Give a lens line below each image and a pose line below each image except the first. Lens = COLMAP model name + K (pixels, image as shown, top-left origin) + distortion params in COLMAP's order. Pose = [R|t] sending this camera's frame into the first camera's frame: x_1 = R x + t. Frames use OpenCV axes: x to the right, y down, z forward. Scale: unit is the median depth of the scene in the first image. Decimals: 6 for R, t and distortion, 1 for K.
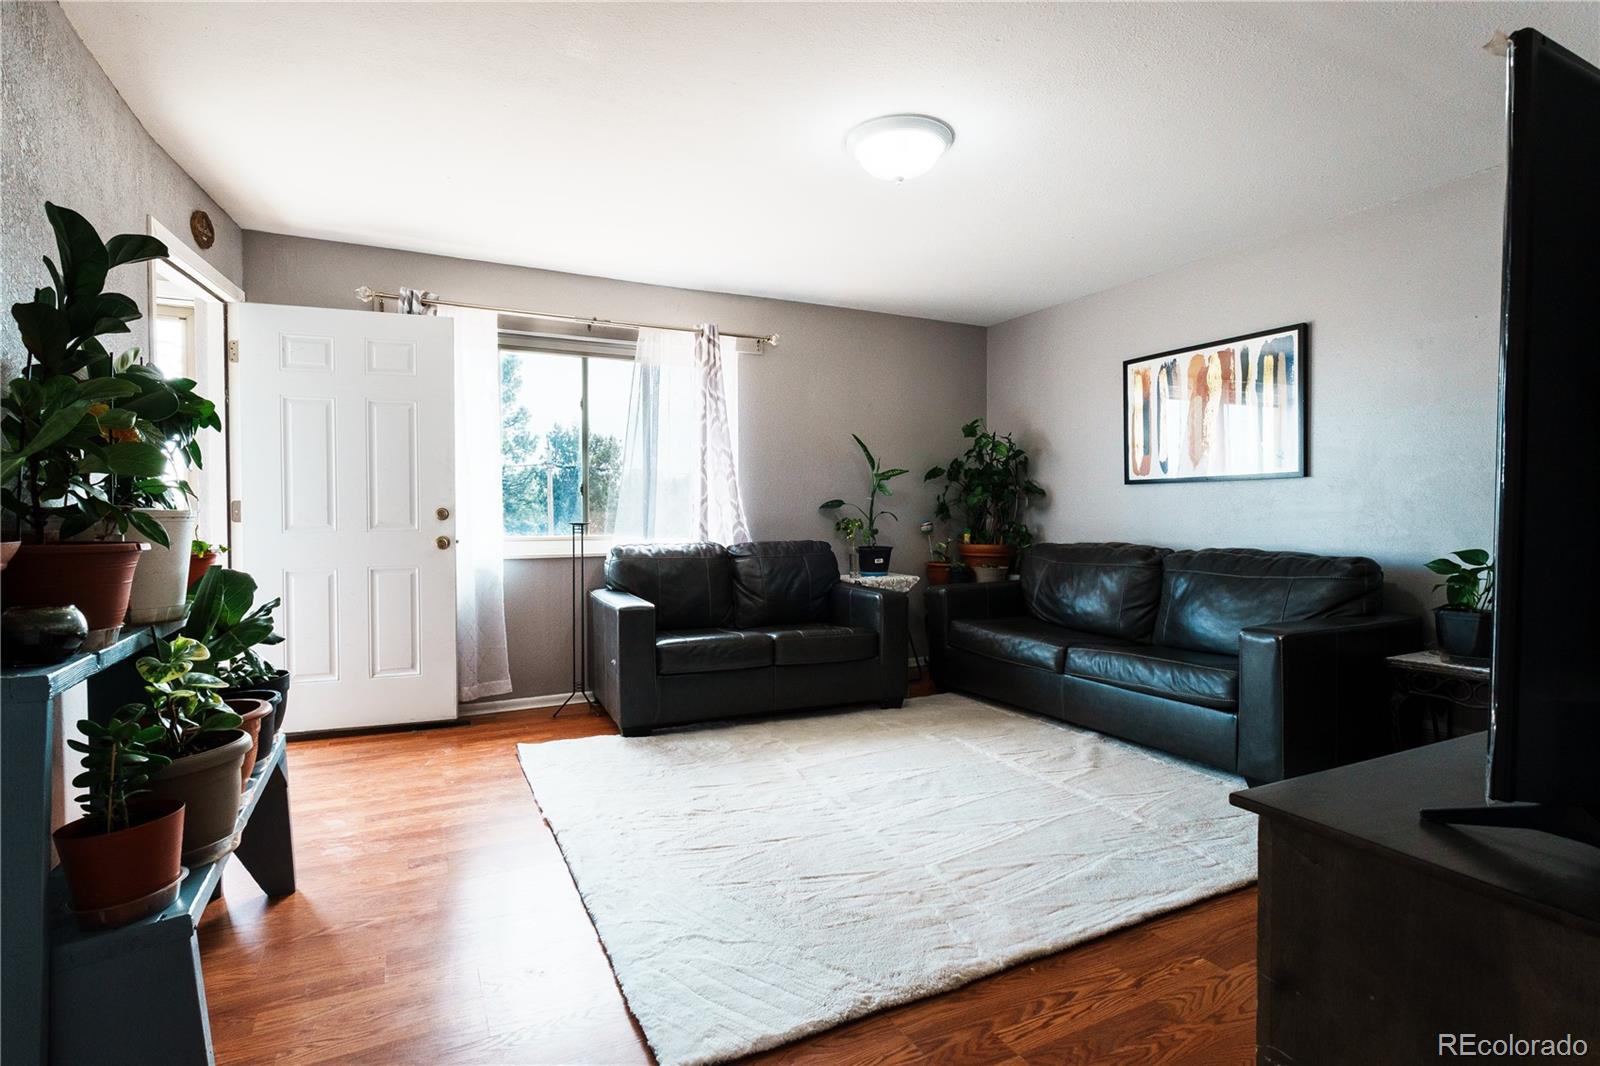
lens RADIAL K [[776.9, 0, 773.9], [0, 776.9, 520.4], [0, 0, 1]] dist [-0.001514, 0.001212]
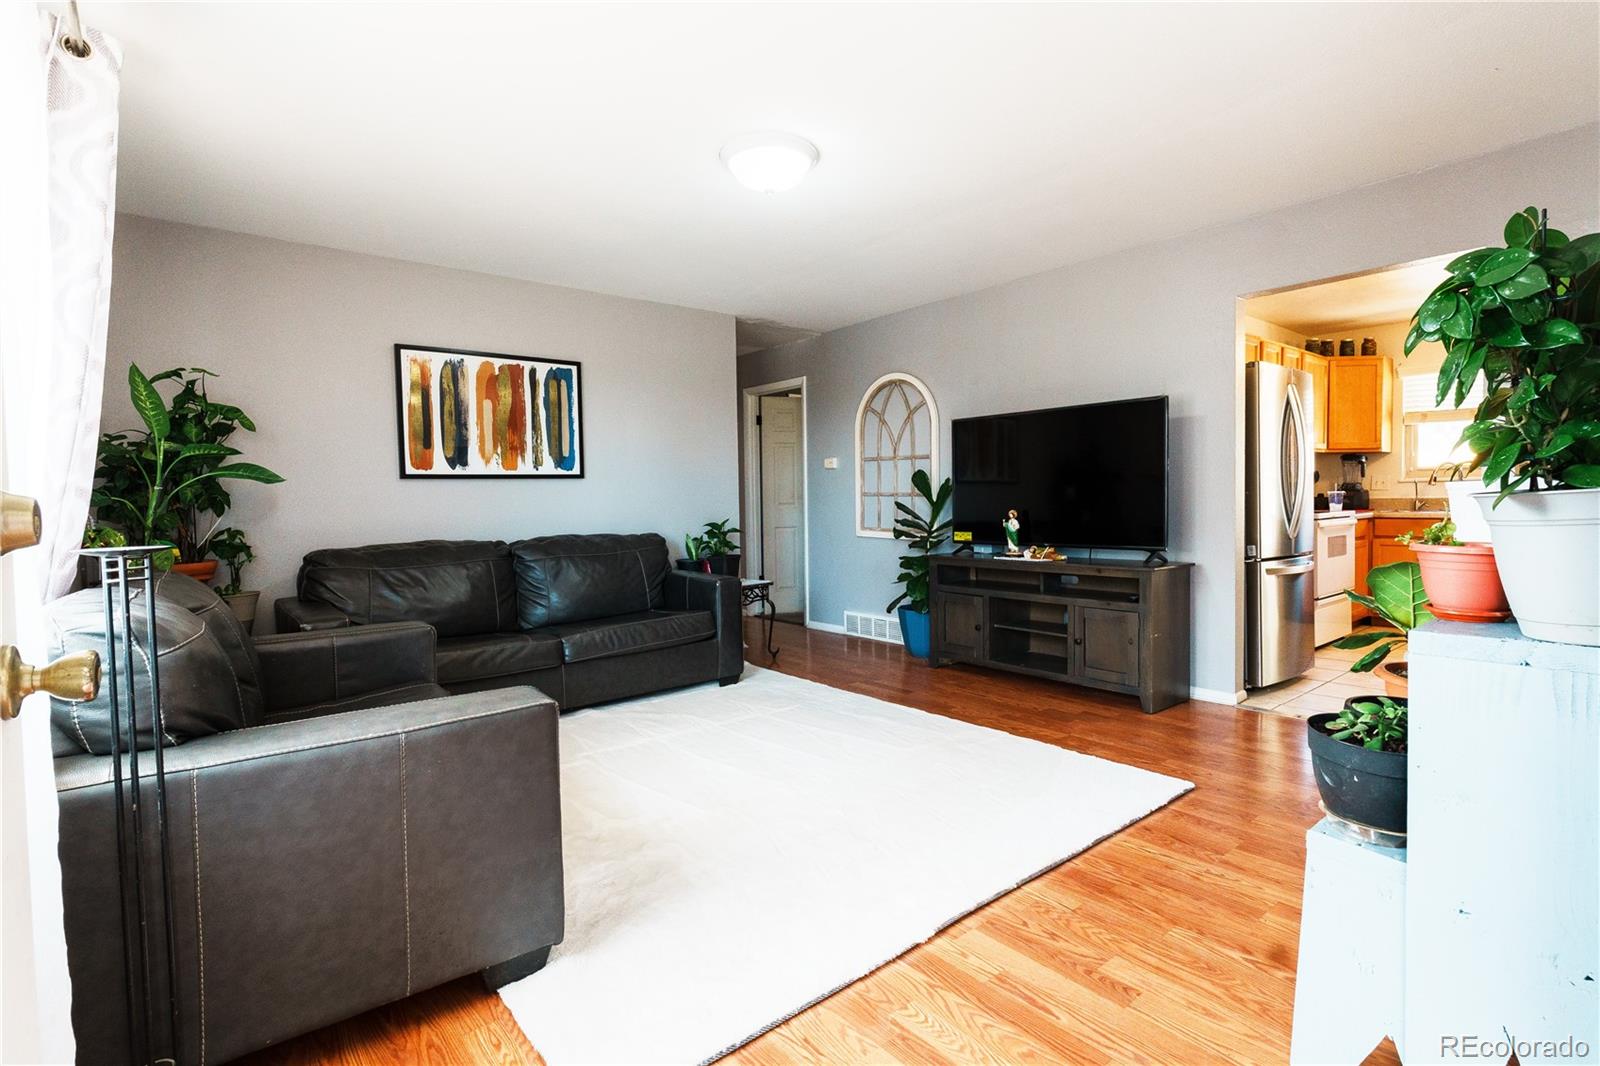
lens RADIAL K [[776.9, 0, 810.3], [0, 776.9, 531.8], [0, 0, 1]] dist [-0.001514, 0.001212]
pose [[-0.248541, -0.033098, 0.968056, -0.644360], [0.031220, 0.998623, 0.042159, -0.008314], [-0.968118, 0.040700, -0.247166, 0.874799]]
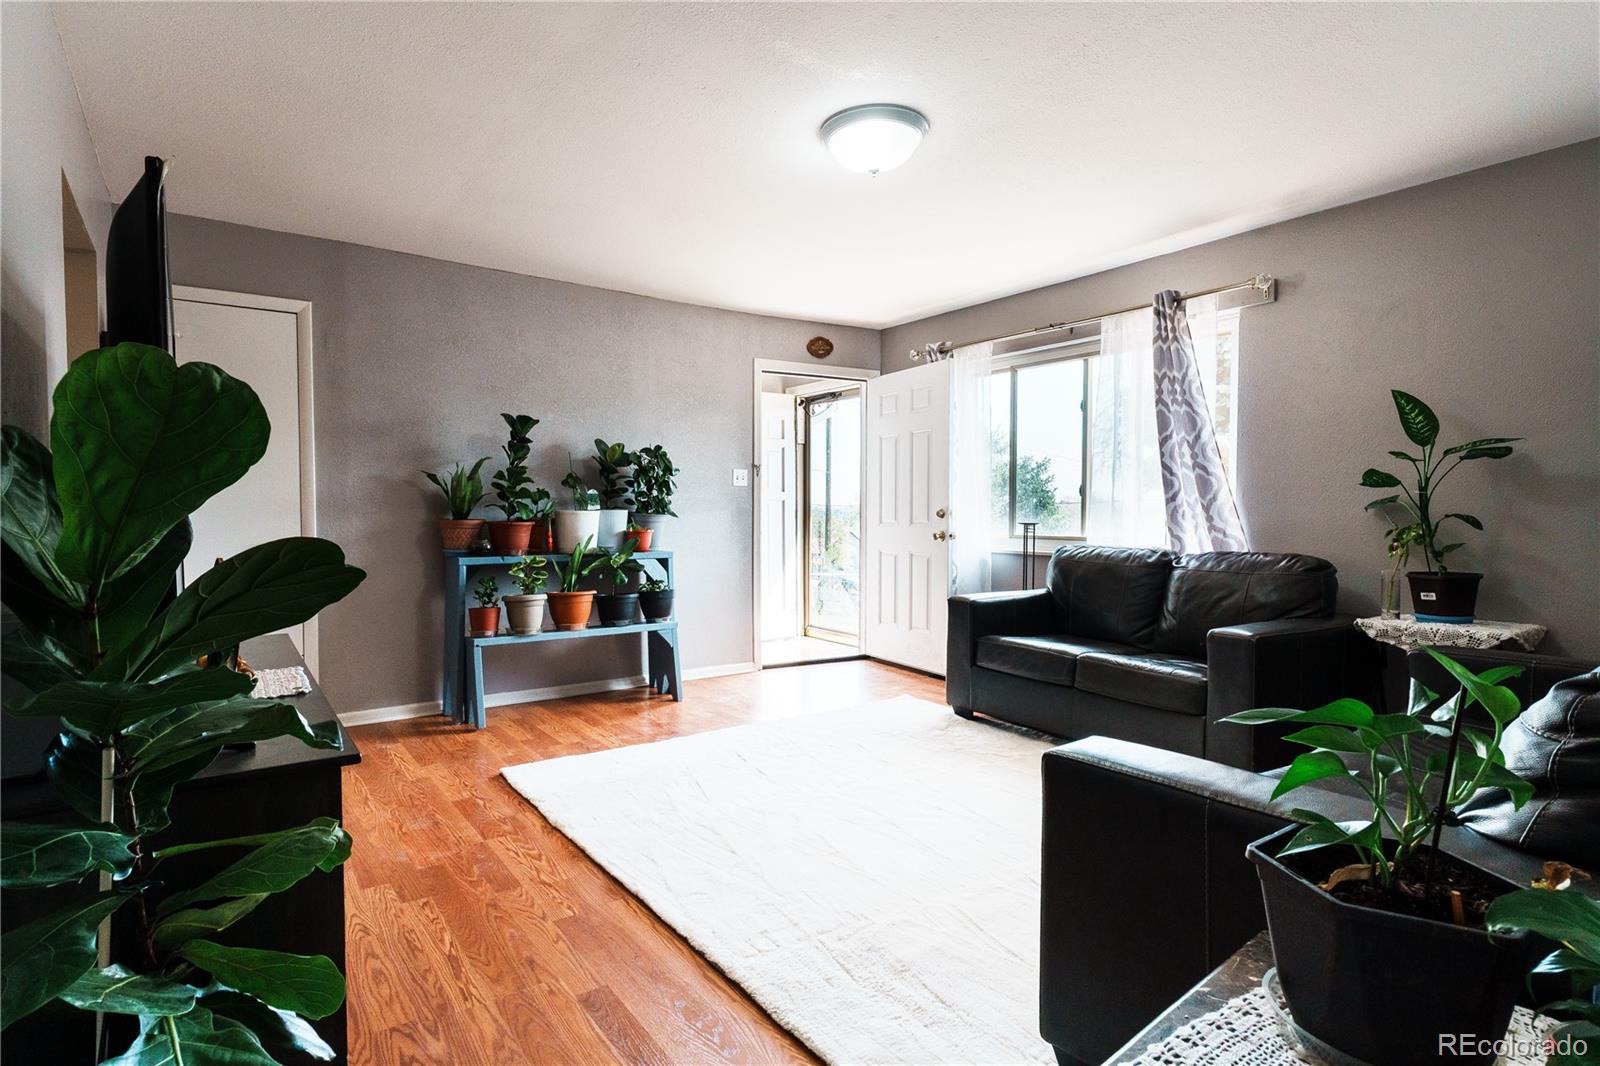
lens RADIAL K [[776.9, 0, 793.1], [0, 776.9, 530.4], [0, 0, 1]] dist [-0.001514, 0.001212]
pose [[0.191473, 0.025702, -0.981161, 0.789712], [-0.013270, 0.999633, 0.023597, -0.007824], [0.981408, 0.008502, 0.191744, 0.510014]]
